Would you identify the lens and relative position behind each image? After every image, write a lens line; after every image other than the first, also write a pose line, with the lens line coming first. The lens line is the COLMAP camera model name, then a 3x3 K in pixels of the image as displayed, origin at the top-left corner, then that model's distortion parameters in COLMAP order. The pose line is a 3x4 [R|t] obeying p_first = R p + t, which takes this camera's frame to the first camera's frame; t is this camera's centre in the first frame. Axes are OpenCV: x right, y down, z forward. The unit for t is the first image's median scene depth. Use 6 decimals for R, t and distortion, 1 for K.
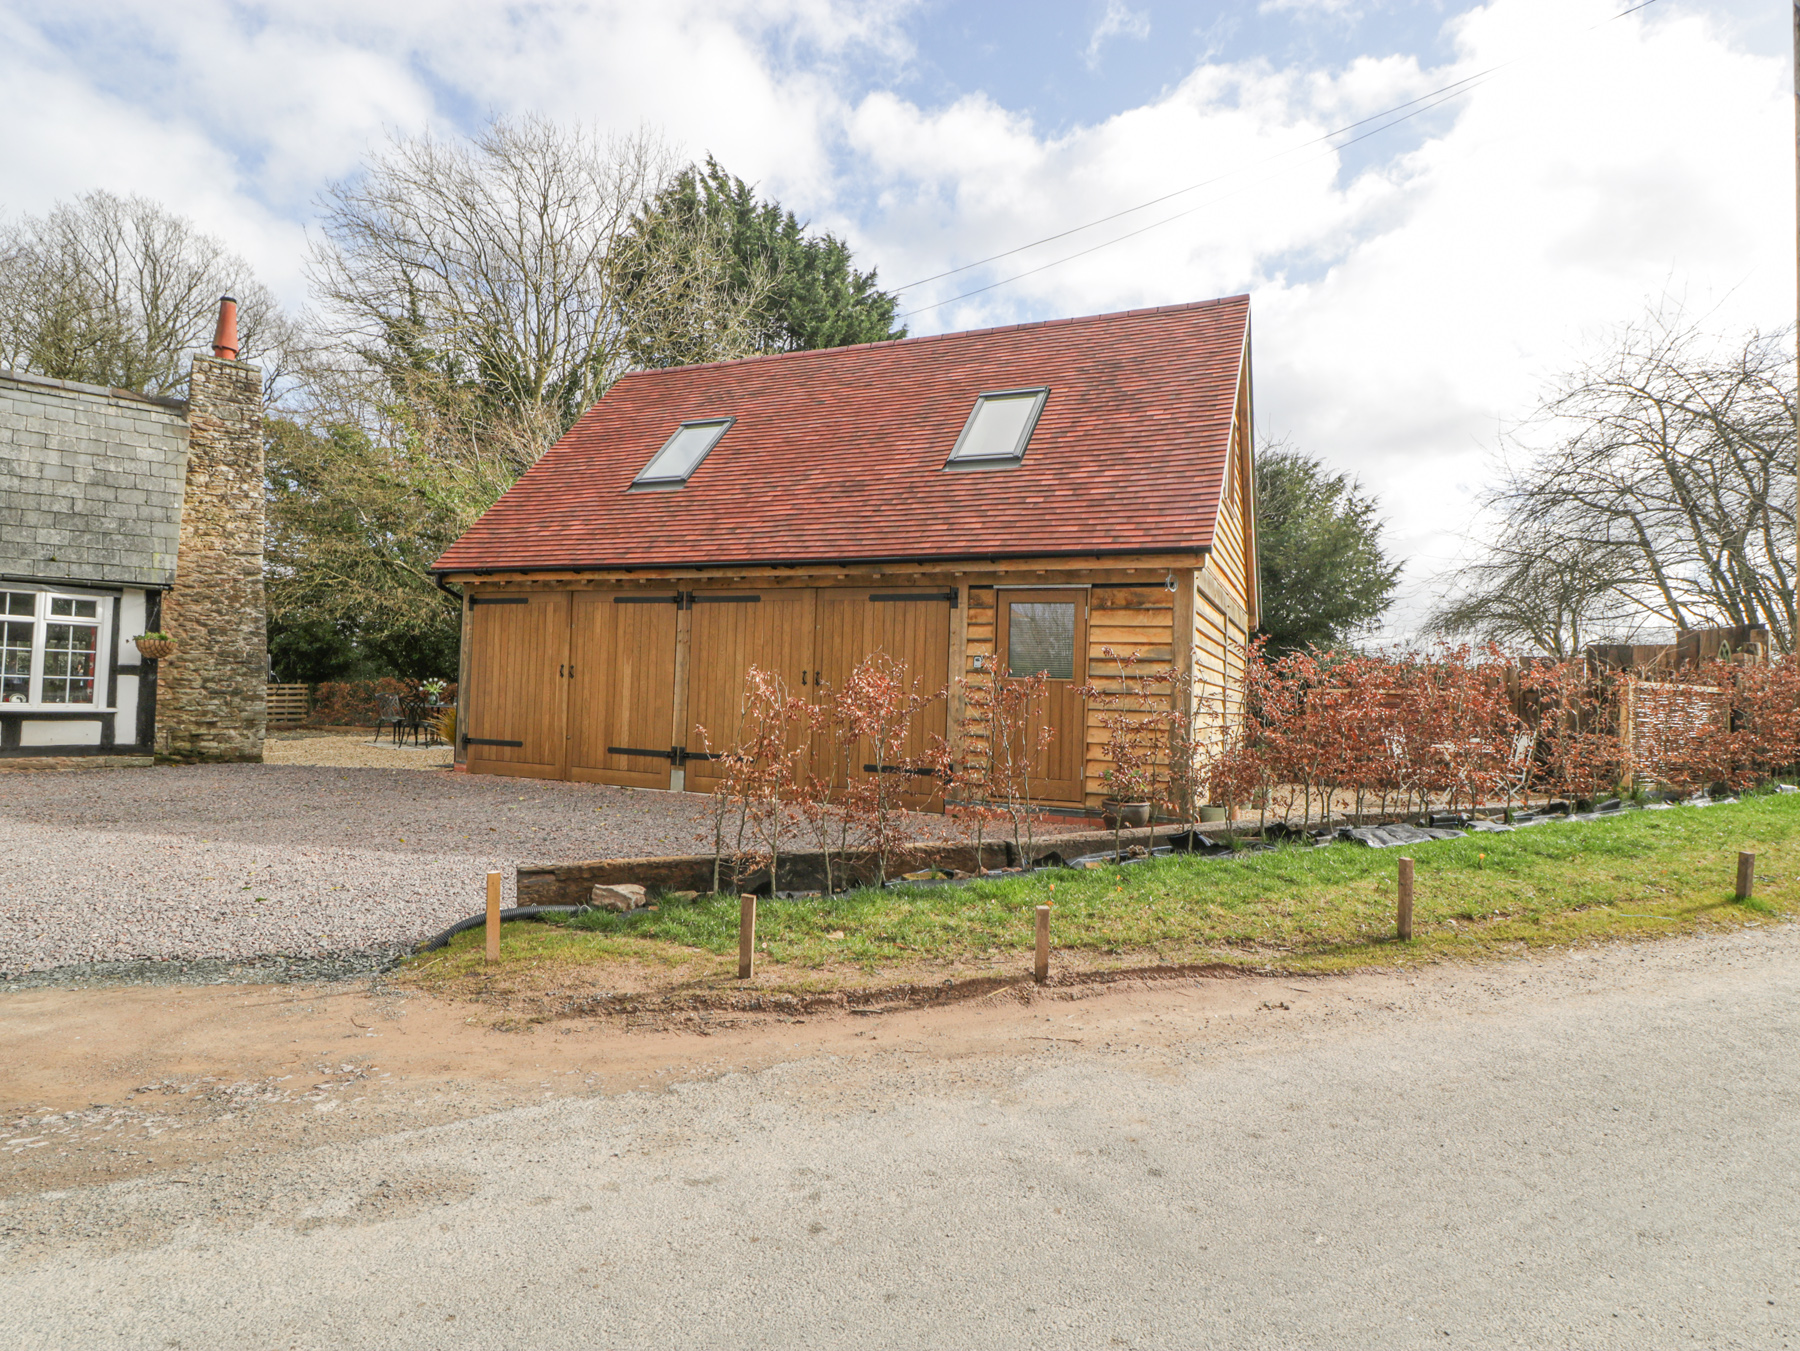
lens RADIAL K [[1000.4, 0, 898.1], [0, 1000.4, 678.3], [0, 0, 1]] dist [-0.006760, -0.005279]
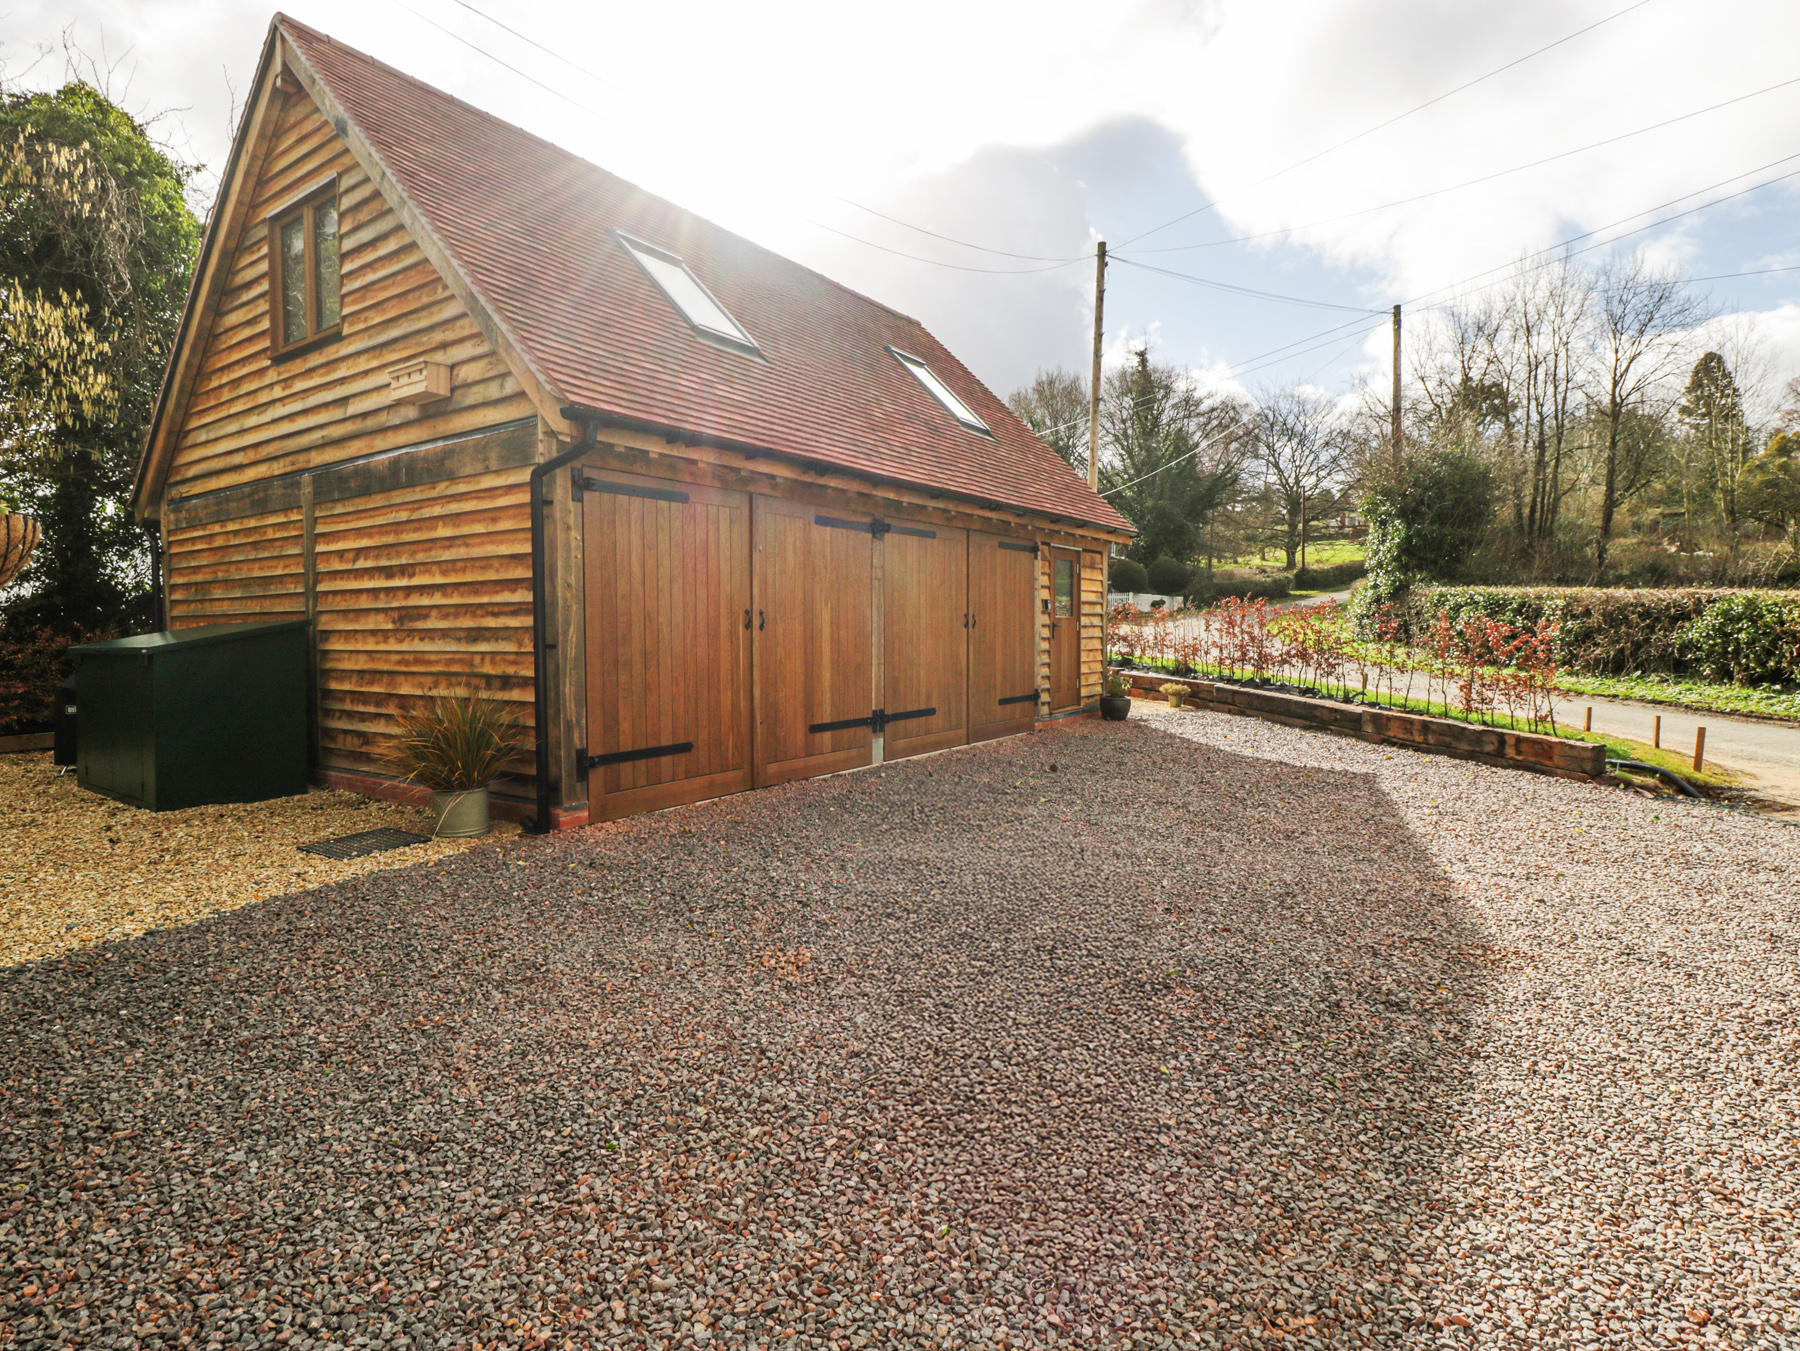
lens RADIAL K [[903.3, 0, 903.0], [0, 903.3, 669.6], [0, 0, 1]] dist [0.000533, 0.000006]
pose [[0.198485, -0.083217, 0.976565, -0.858520], [-0.006789, 0.996248, 0.086274, -0.025241], [-0.980080, -0.023754, 0.197175, 0.770118]]
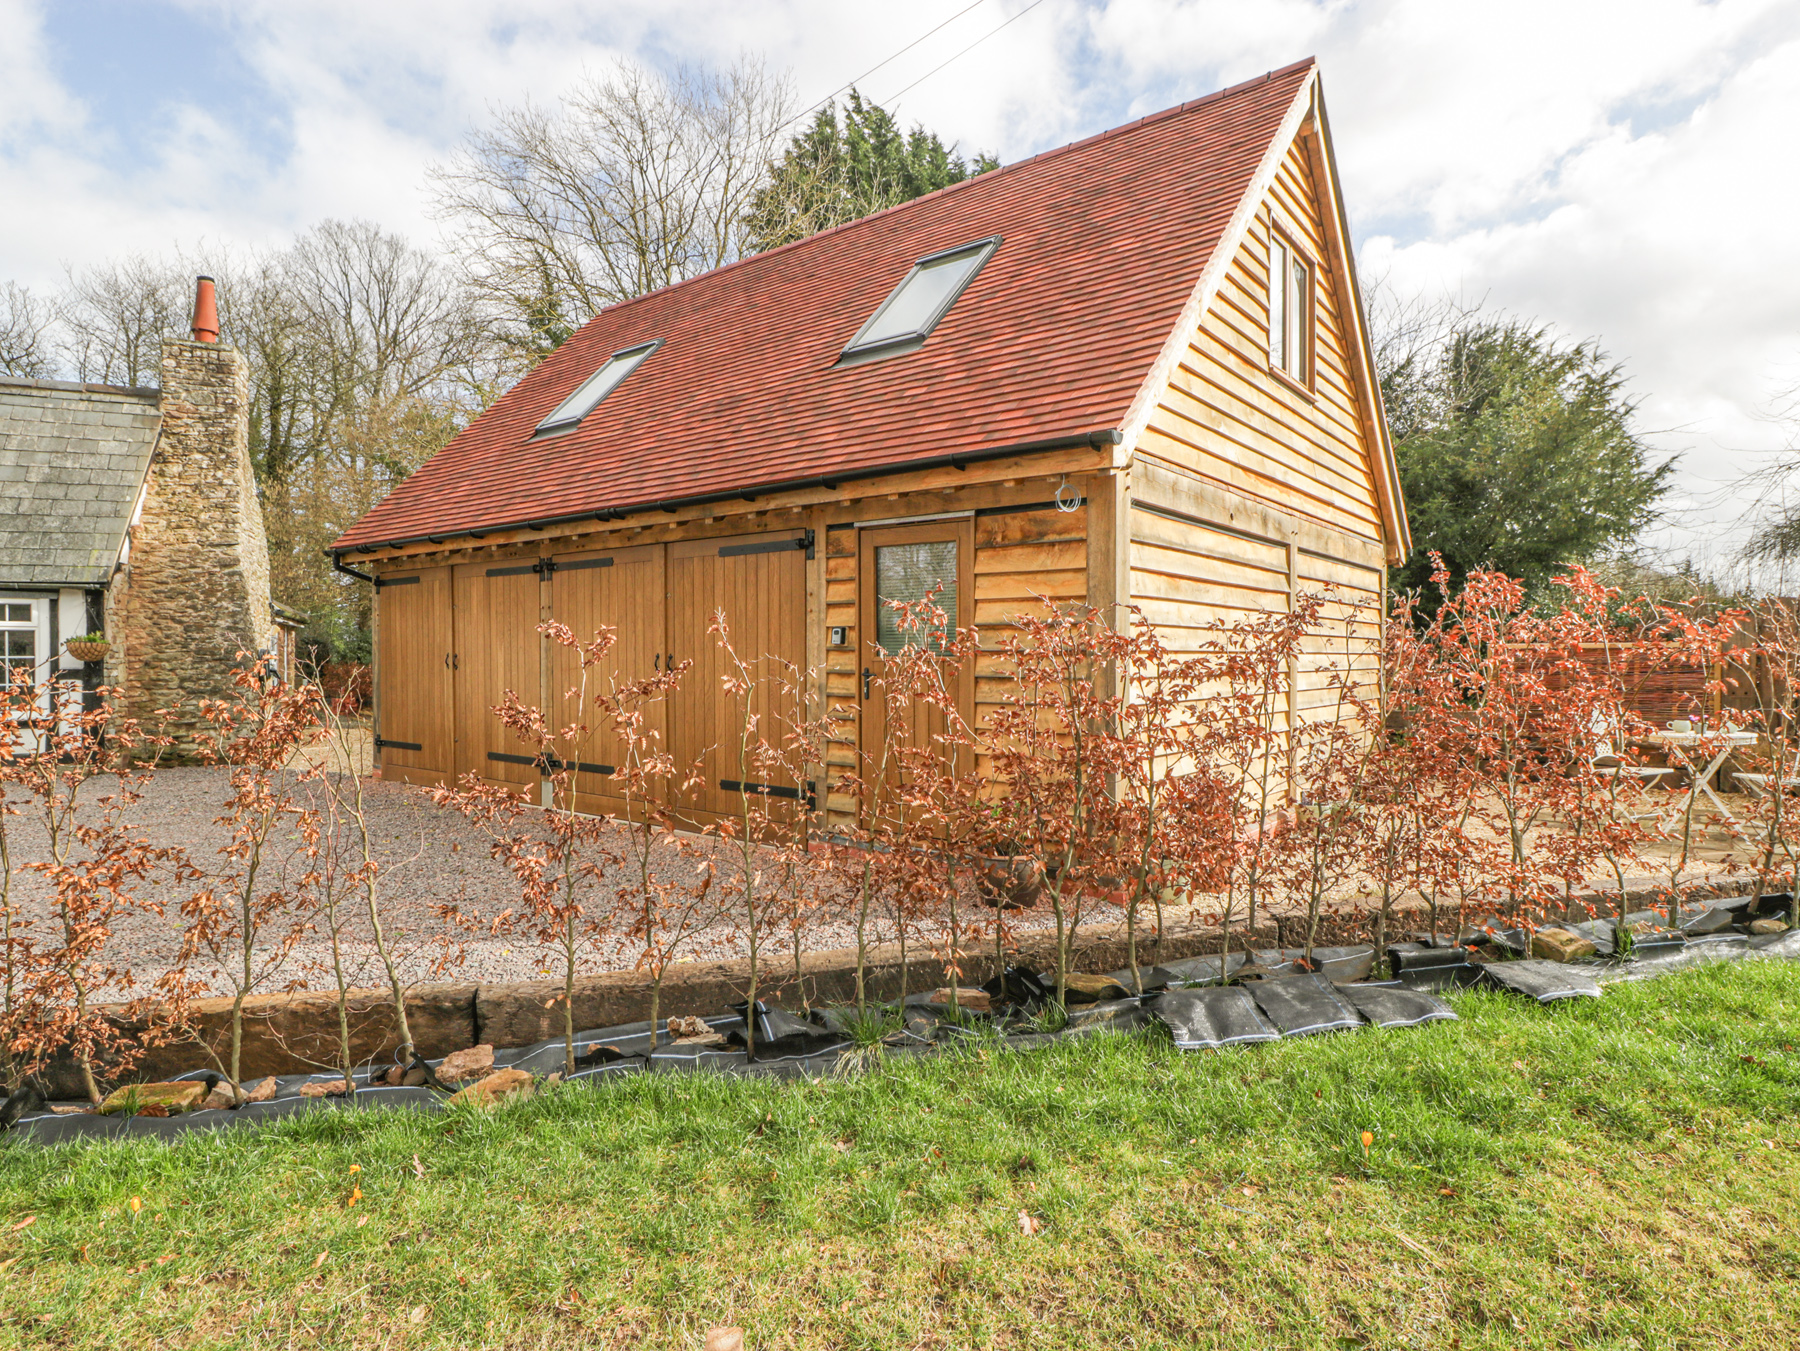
lens RADIAL K [[1000.4, 0, 902.8], [0, 1000.4, 671.1], [0, 0, 1]] dist [-0.006760, -0.005279]
pose [[0.966925, -0.029463, -0.253354, 0.240463], [0.037547, 0.998926, 0.027132, -0.007149], [0.252283, -0.035747, 0.966993, 0.277090]]
